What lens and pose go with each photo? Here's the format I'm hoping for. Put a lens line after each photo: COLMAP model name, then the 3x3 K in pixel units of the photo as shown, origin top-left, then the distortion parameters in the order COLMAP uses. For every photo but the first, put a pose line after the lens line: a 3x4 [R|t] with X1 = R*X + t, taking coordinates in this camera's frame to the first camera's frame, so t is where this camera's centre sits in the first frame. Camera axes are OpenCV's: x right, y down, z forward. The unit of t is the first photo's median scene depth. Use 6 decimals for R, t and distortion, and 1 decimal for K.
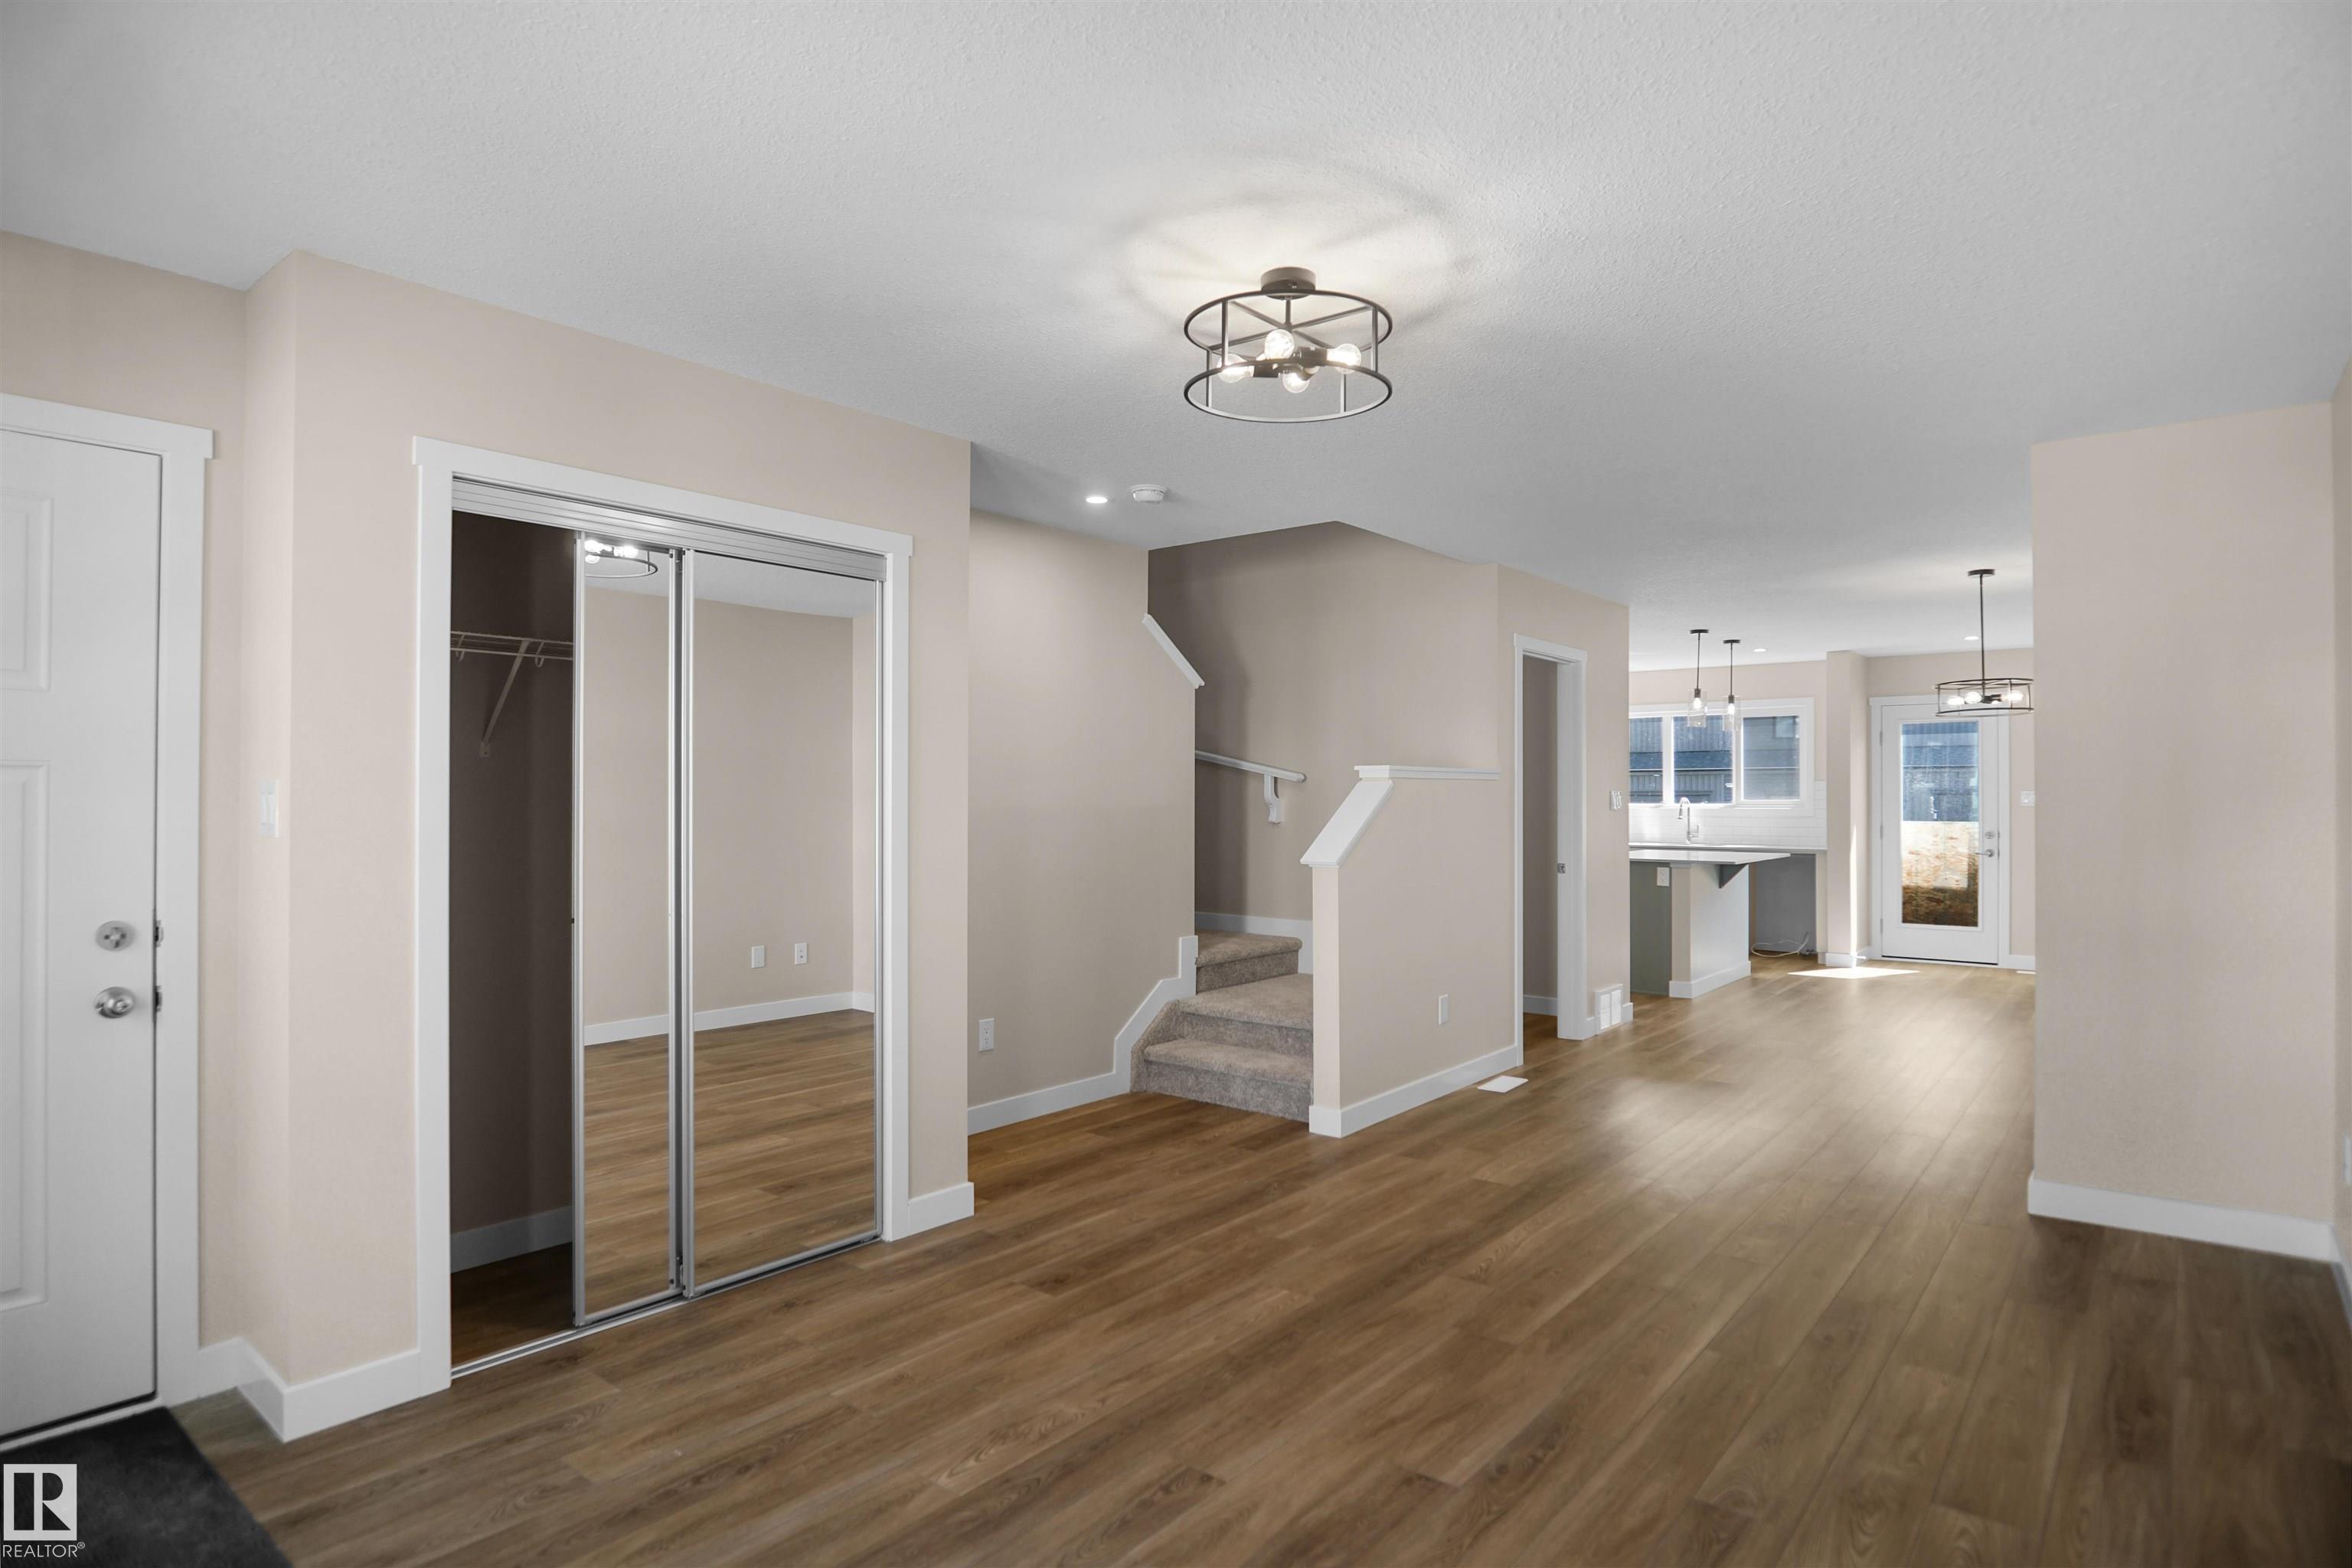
lens RADIAL K [[1244.1, 0, 1181.7], [0, 1244.1, 790.8], [0, 0, 1]] dist [-0.032503, 0.001249]
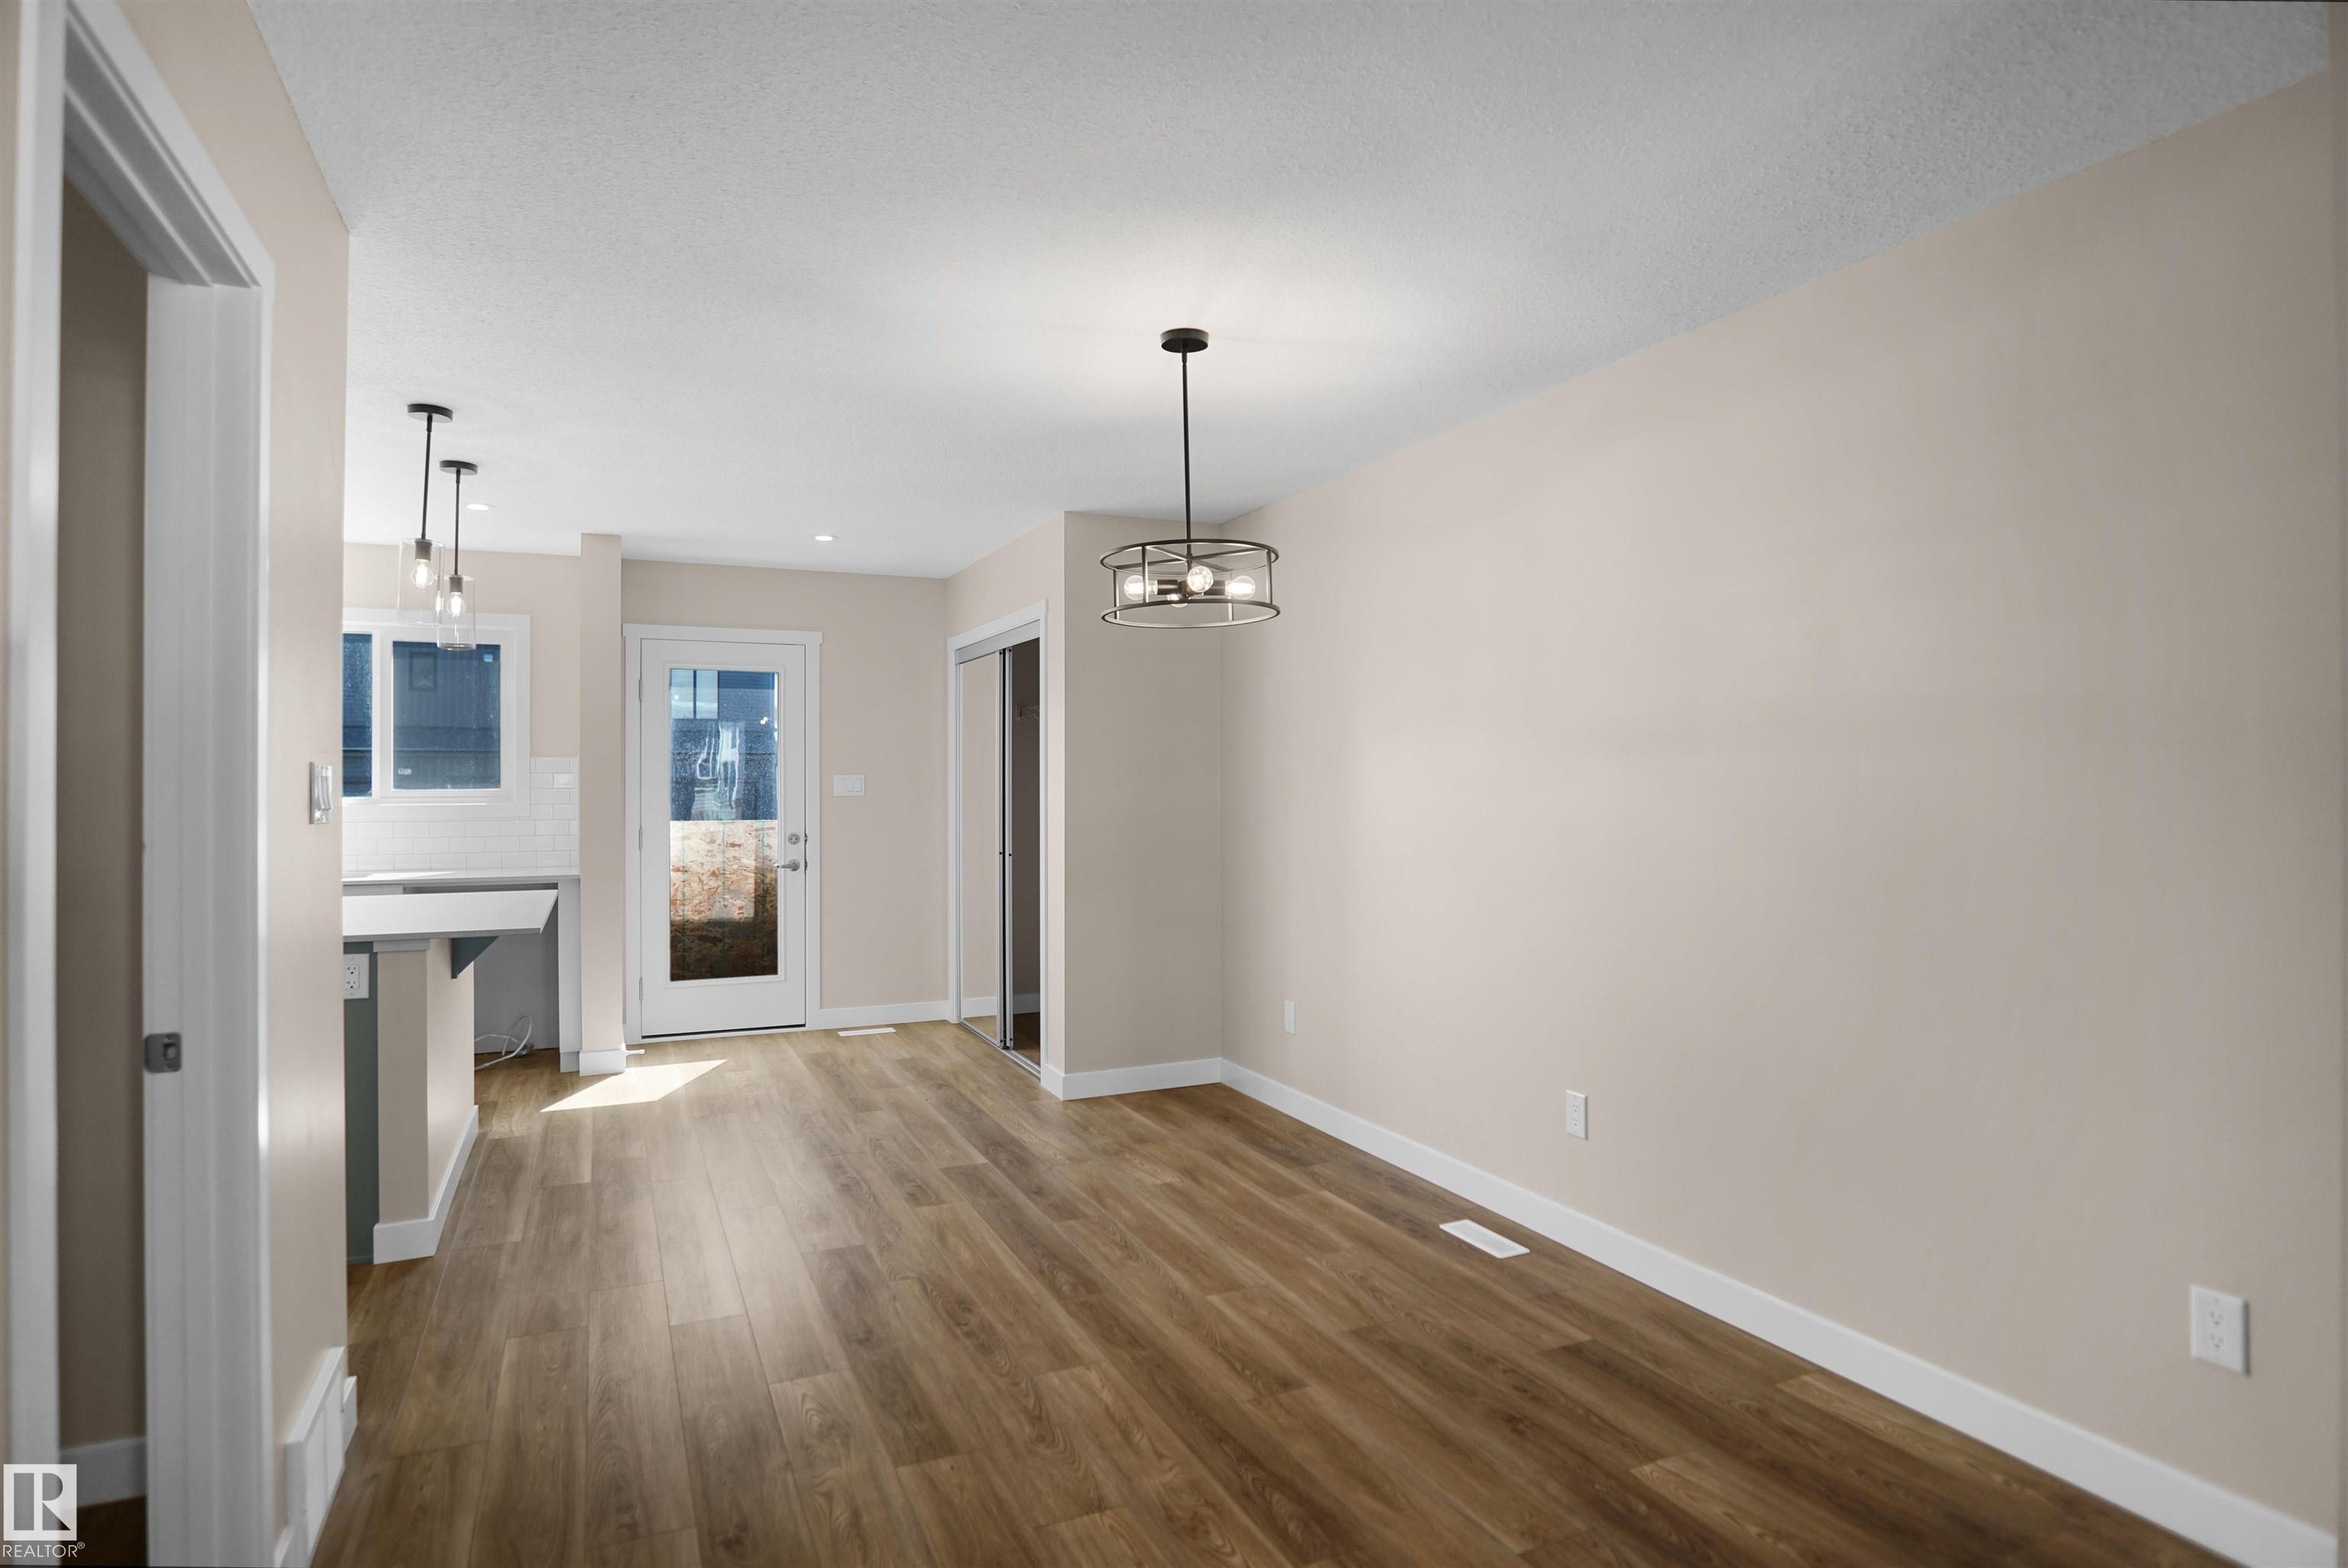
lens RADIAL K [[1270.4, 0, 1189.0], [0, 1270.4, 776.3], [0, 0, 1]] dist [-0.032619, 0.002363]
pose [[0.432900, 0.000916, 0.901441, 0.199802], [0.002507, 0.999994, -0.002220, 0.005750], [-0.901438, 0.003221, 0.432895, 0.851579]]
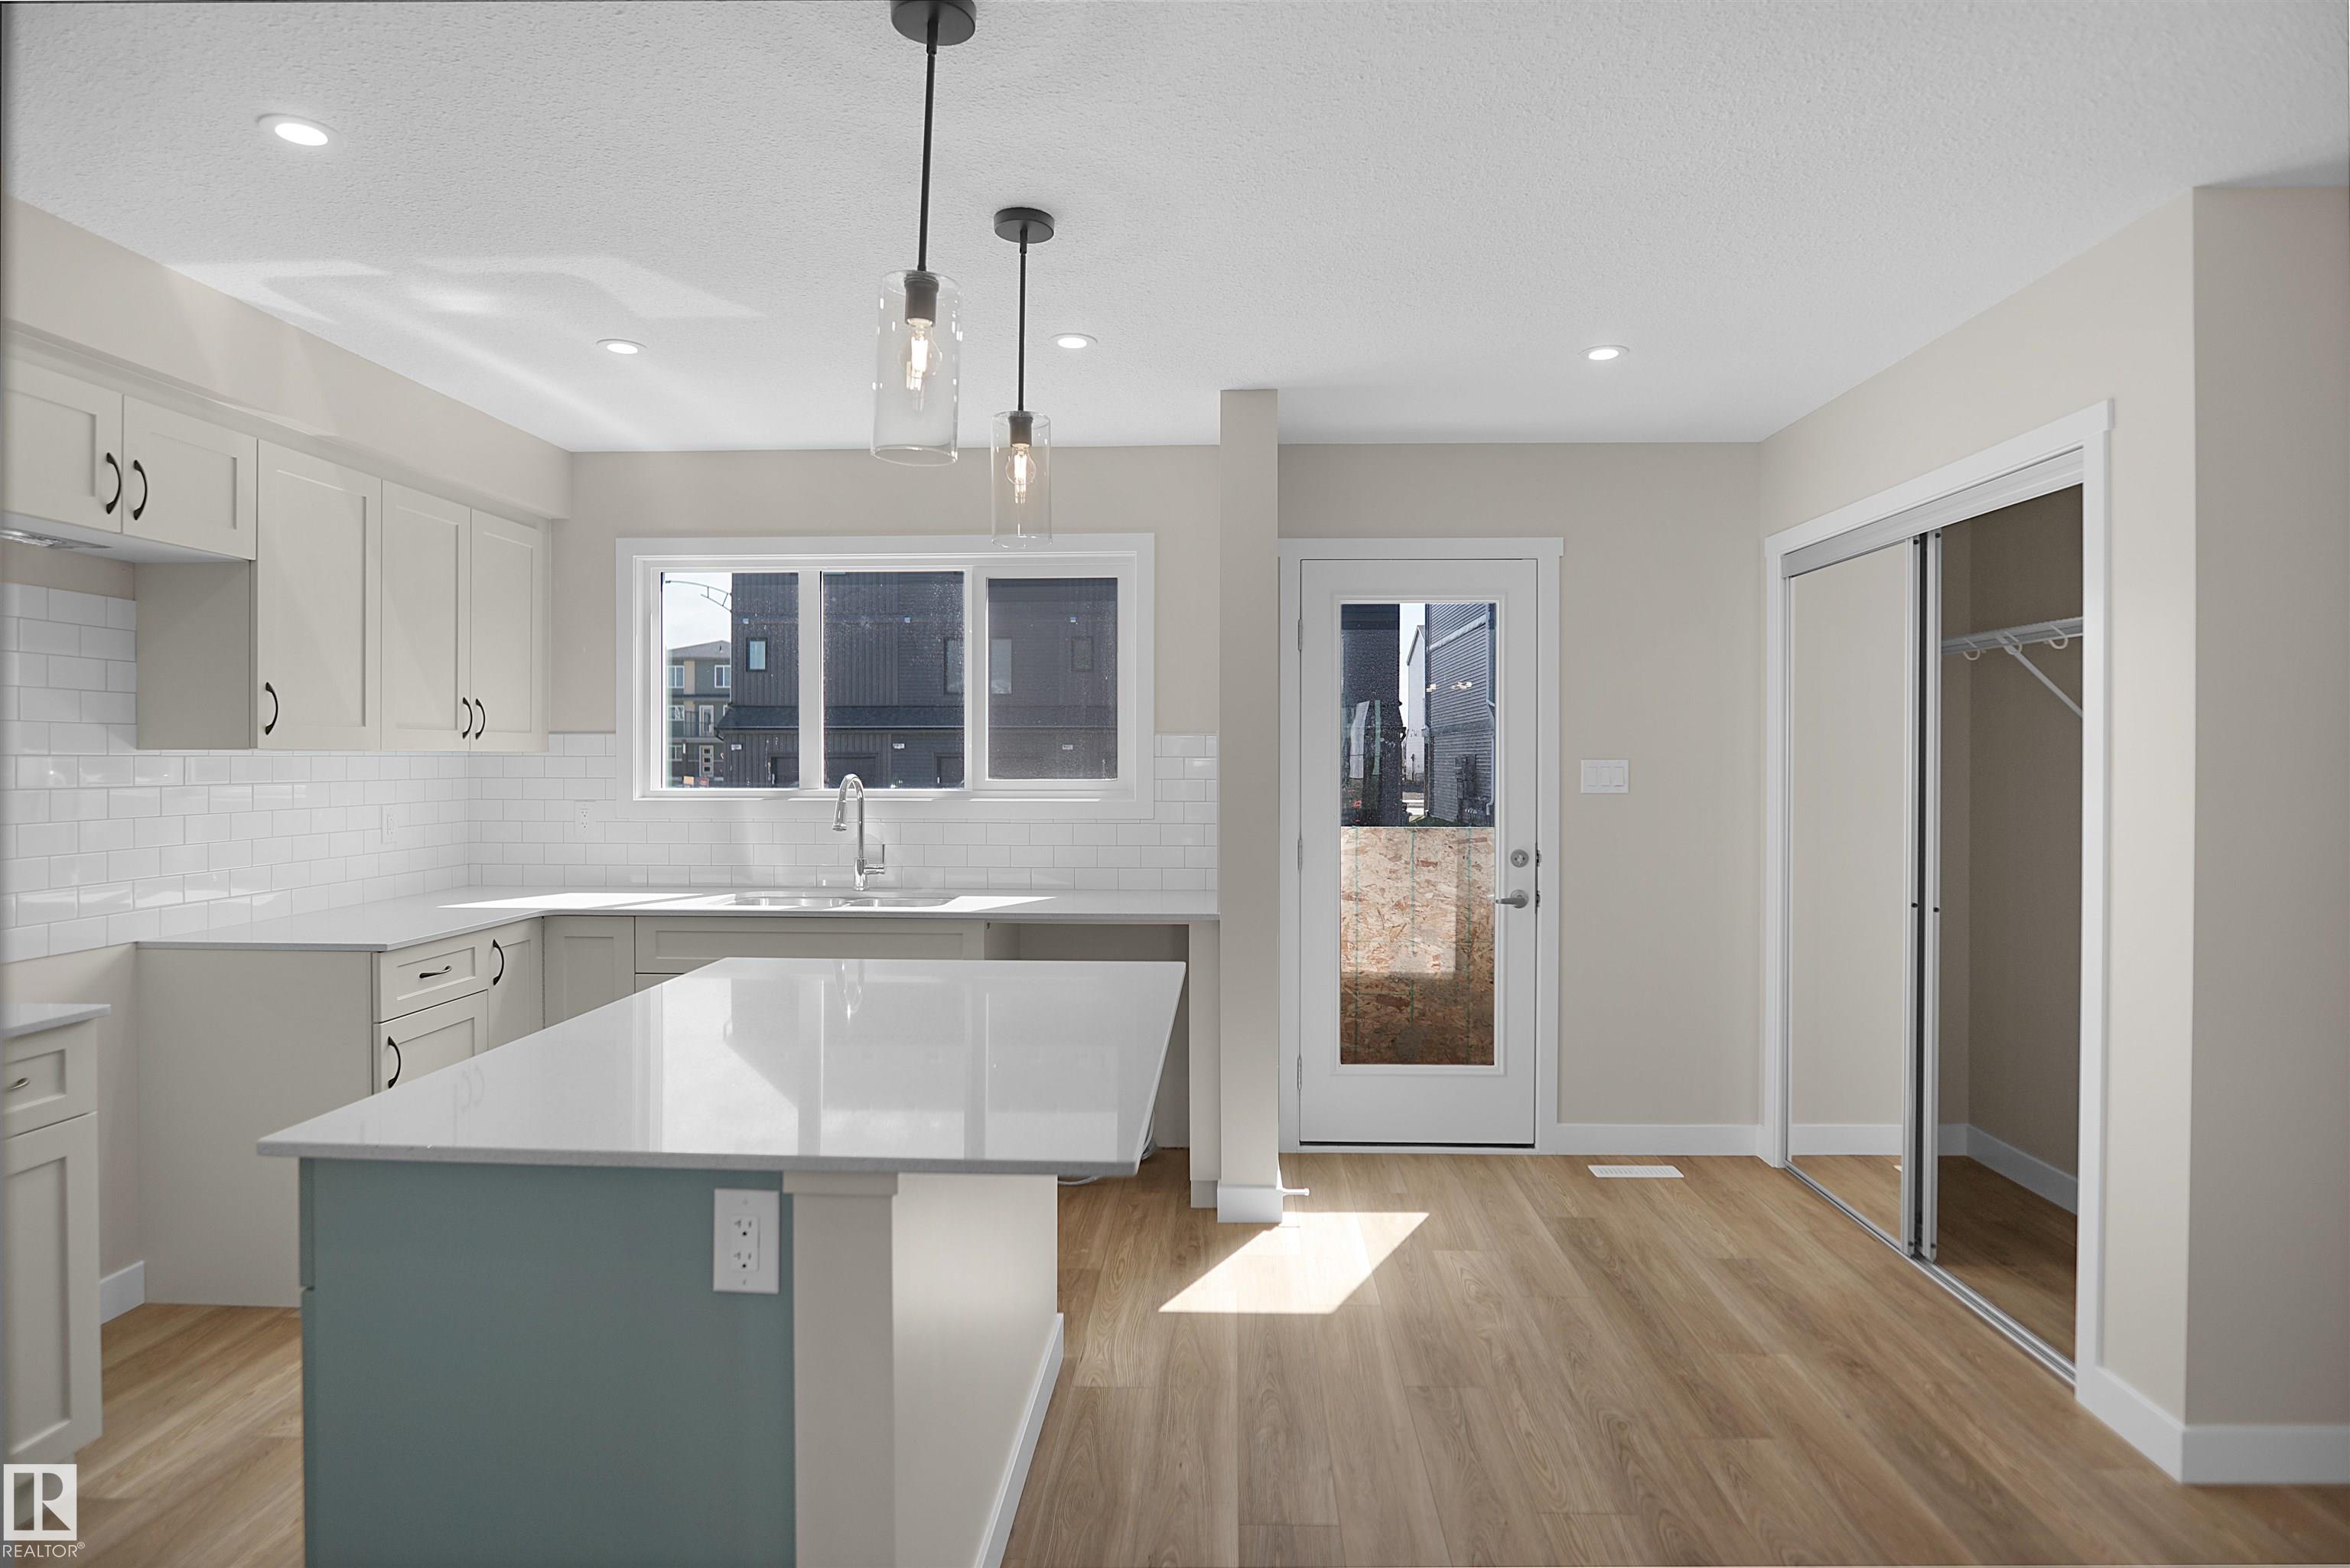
lens RADIAL K [[1253.0, 0, 1187.9], [0, 1253.0, 762.5], [0, 0, 1]] dist [-0.027456, 0.001777]
pose [[0.795286, -0.003940, 0.606222, 0.496717], [-0.000024, 0.999979, 0.006531, -0.002779], [-0.606235, -0.005208, 0.795269, 1.227840]]
